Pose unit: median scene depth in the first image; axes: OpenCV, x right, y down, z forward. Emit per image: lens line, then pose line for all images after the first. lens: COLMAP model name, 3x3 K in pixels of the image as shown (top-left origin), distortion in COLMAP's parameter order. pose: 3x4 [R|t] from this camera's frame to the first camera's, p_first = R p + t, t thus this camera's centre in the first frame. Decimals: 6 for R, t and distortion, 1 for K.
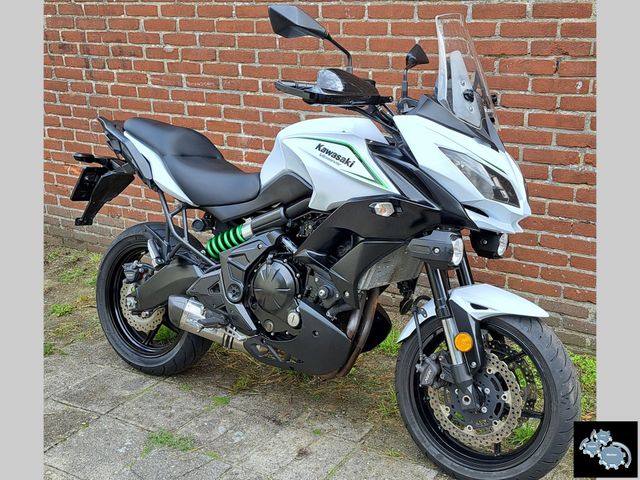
lens RADIAL K [[757.4, 0, 341.8], [0, 757.4, 239.8], [0, 0, 1]] dist [0.129002, -0.238459]
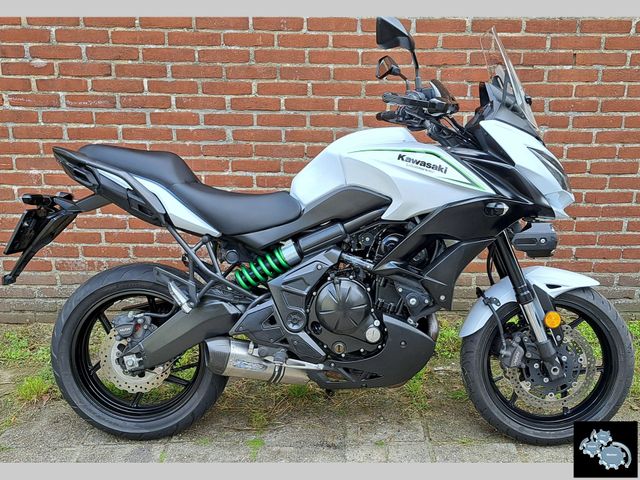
lens RADIAL K [[699.5, 0, 350.6], [0, 699.5, 231.8], [0, 0, 1]] dist [0.117710, -0.179977]
pose [[0.846421, -0.135688, 0.514937, -0.486167], [0.141398, 0.989547, 0.028329, -0.051244], [-0.513399, 0.048833, 0.856760, 0.209398]]
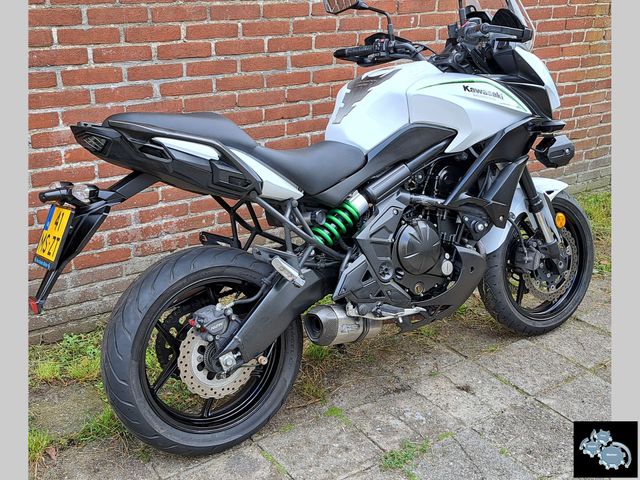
lens RADIAL K [[748.9, 0, 328.6], [0, 748.9, 225.3], [0, 0, 1]] dist [0.071107, -0.007509]
pose [[0.411591, -0.296117, 0.861921, -0.869332], [0.260132, 0.944571, 0.200291, -0.167966], [-0.873455, 0.141775, 0.465807, 0.605518]]
